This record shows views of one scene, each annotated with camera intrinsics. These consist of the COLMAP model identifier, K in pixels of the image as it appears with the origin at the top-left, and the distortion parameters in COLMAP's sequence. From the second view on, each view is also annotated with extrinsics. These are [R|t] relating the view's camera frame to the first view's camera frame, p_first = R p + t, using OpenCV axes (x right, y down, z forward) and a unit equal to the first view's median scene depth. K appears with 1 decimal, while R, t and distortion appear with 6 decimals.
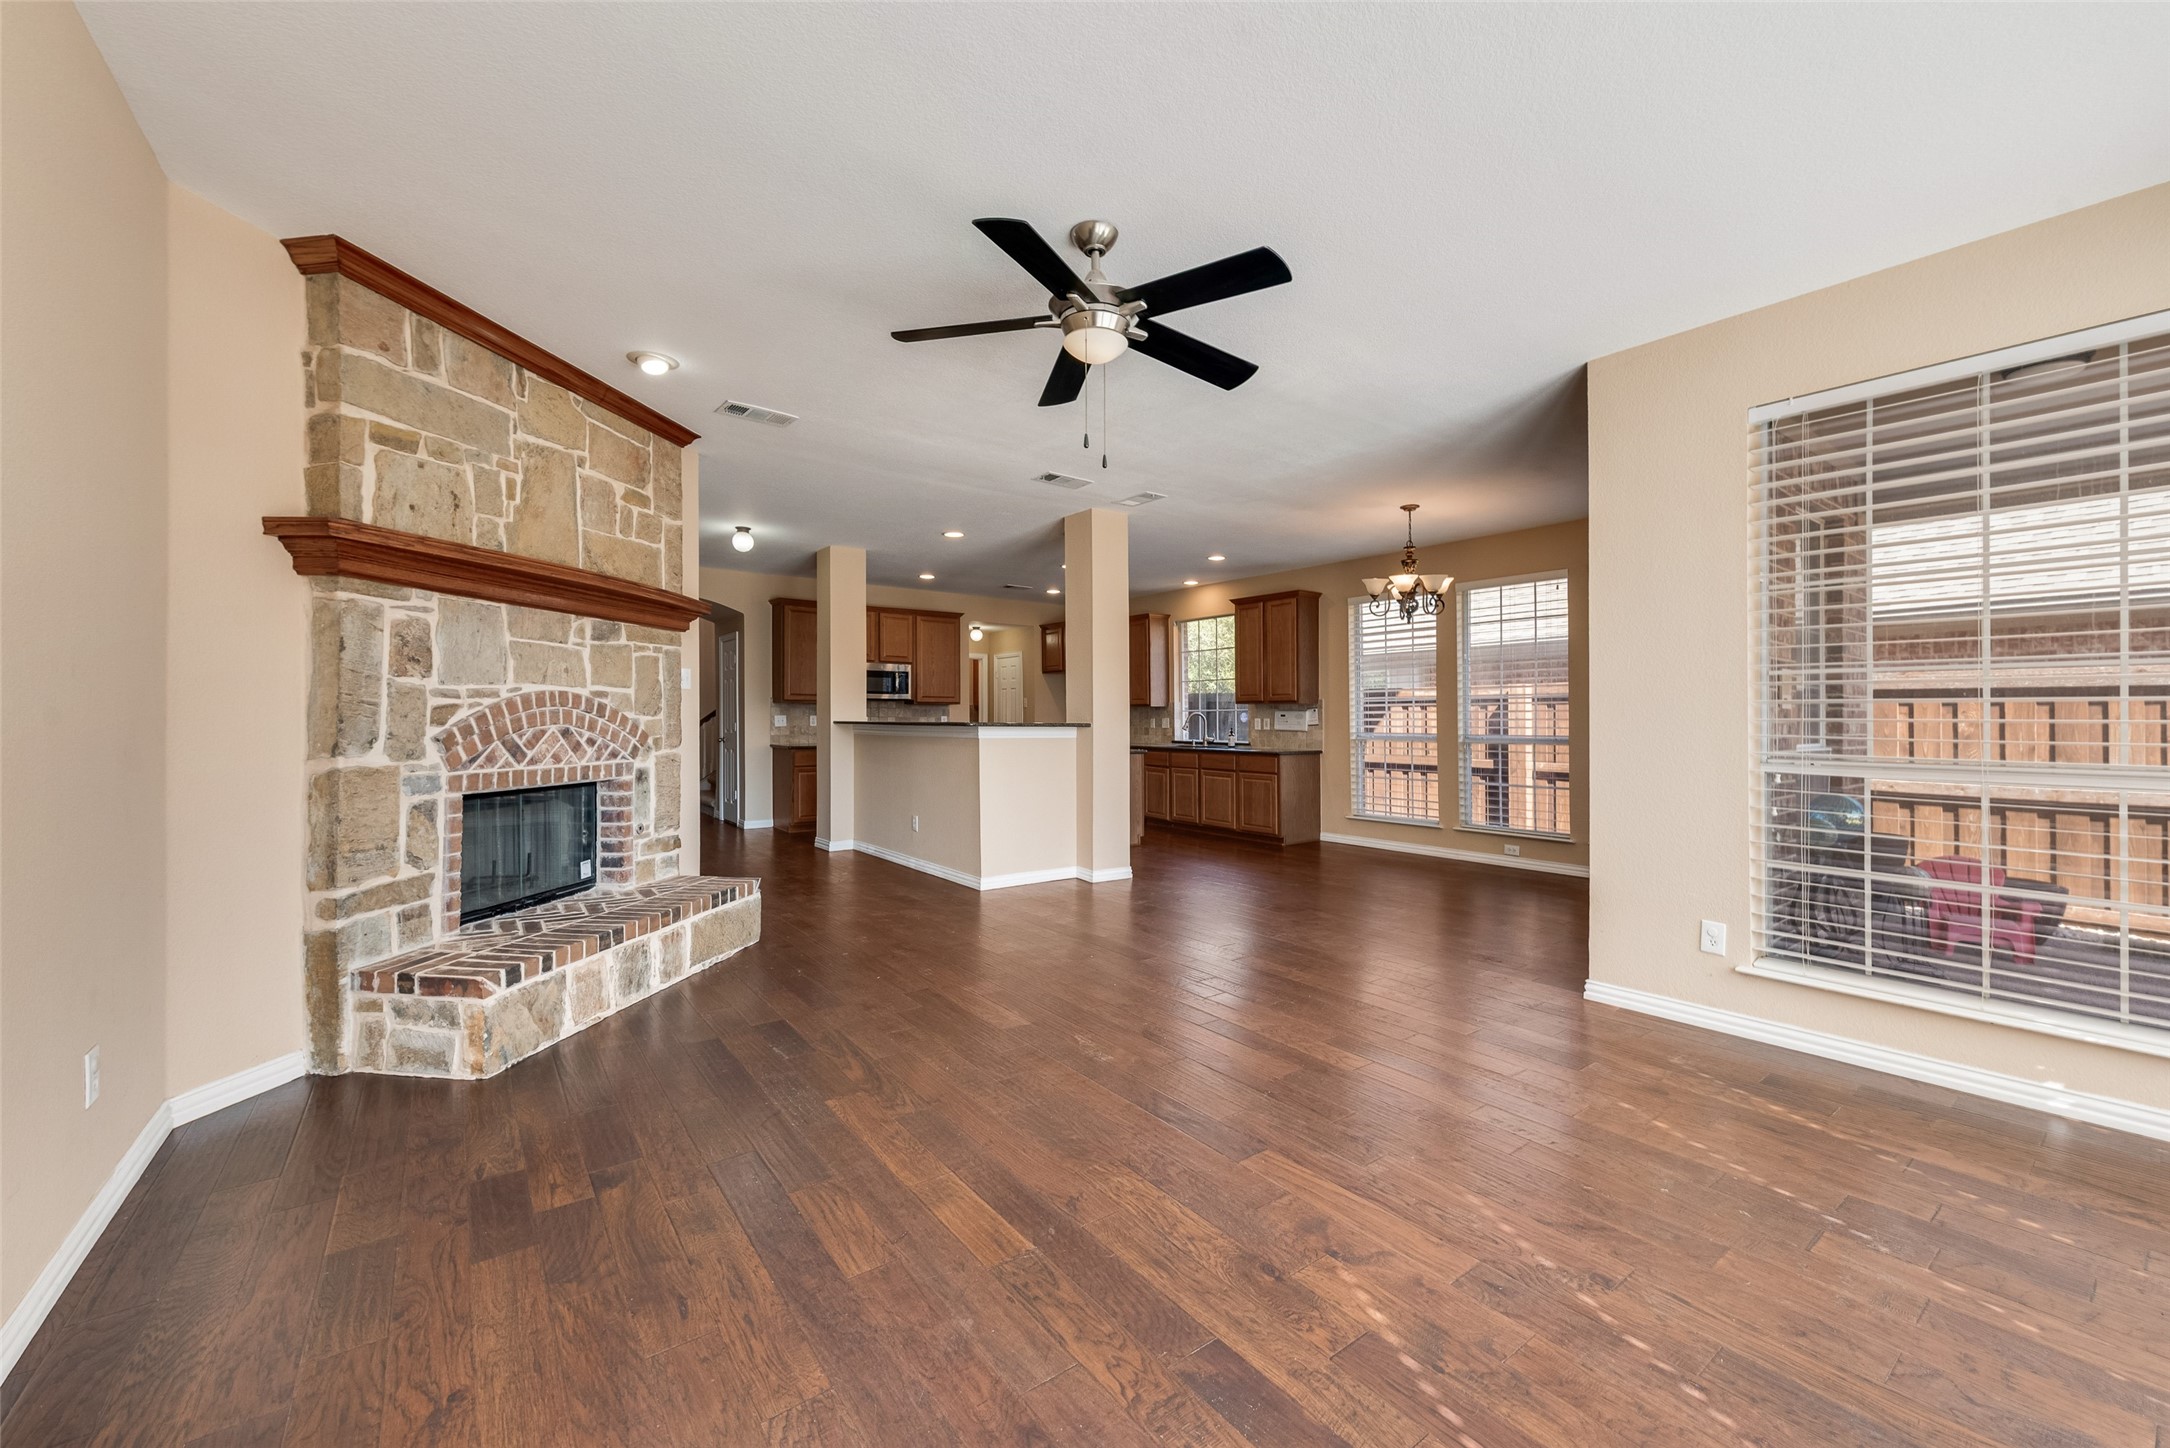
lens RADIAL K [[856.5, 0, 1084.3], [0, 856.5, 715.8], [0, 0, 1]] dist [0.008819, -0.001499]
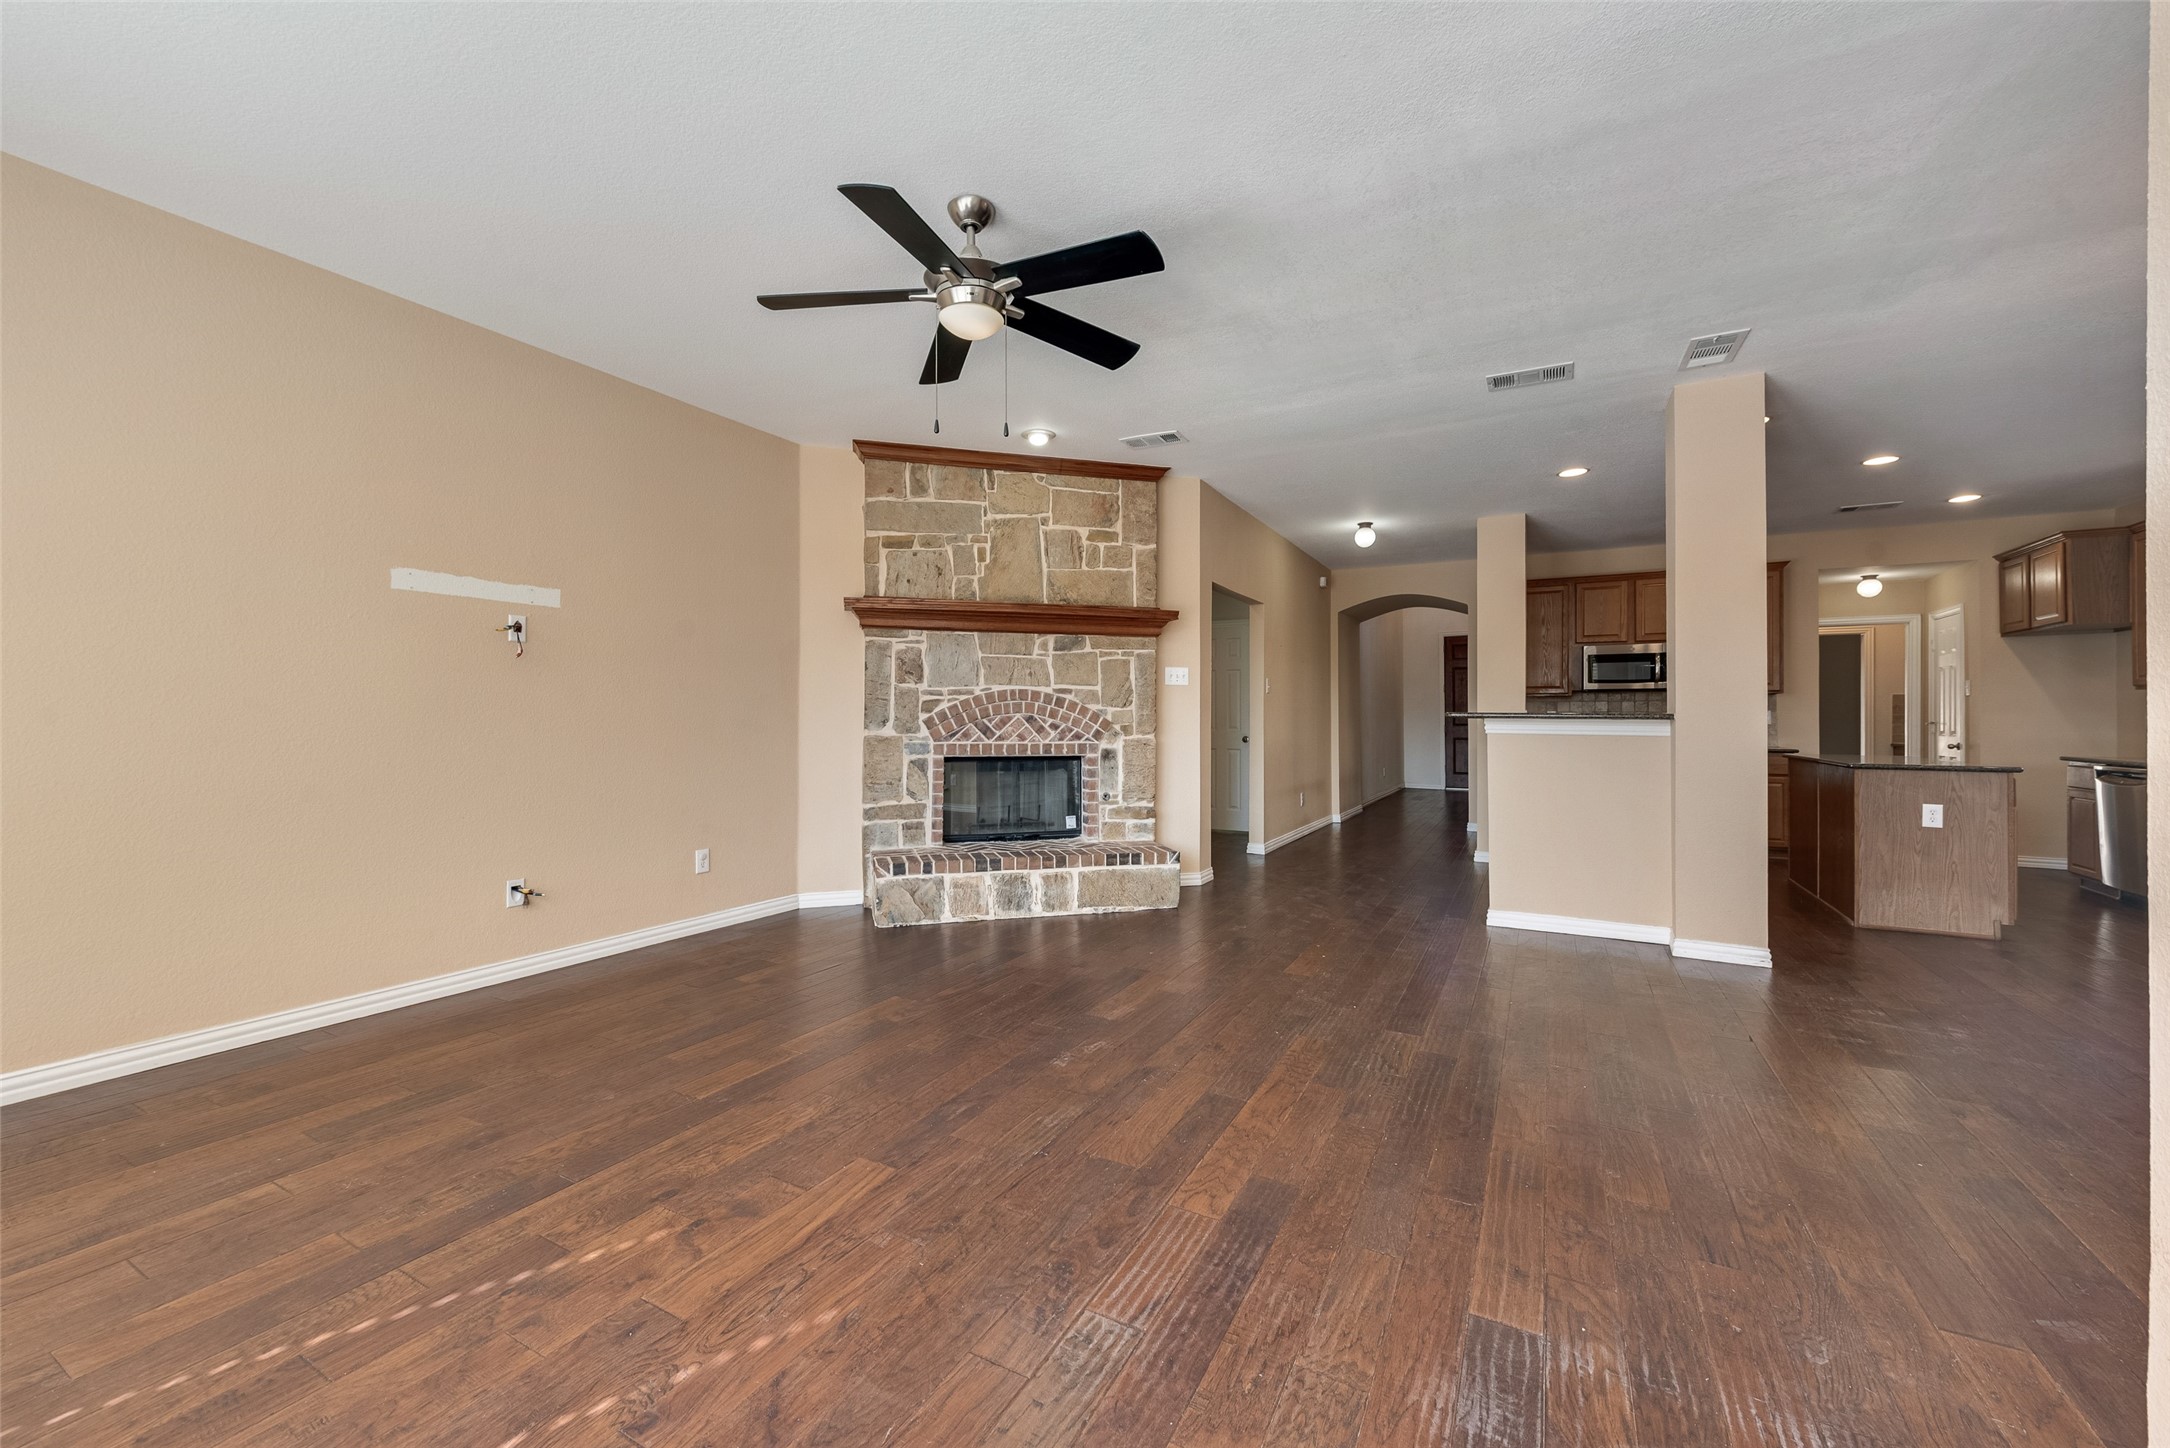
lens RADIAL K [[856.5, 0, 1078.2], [0, 856.5, 723.4], [0, 0, 1]] dist [0.008819, -0.001499]
pose [[0.407681, 0.002782, -0.913120, 0.720498], [0.000768, 0.999994, 0.003389, 0.022560], [0.913124, -0.002083, 0.407677, 0.522721]]
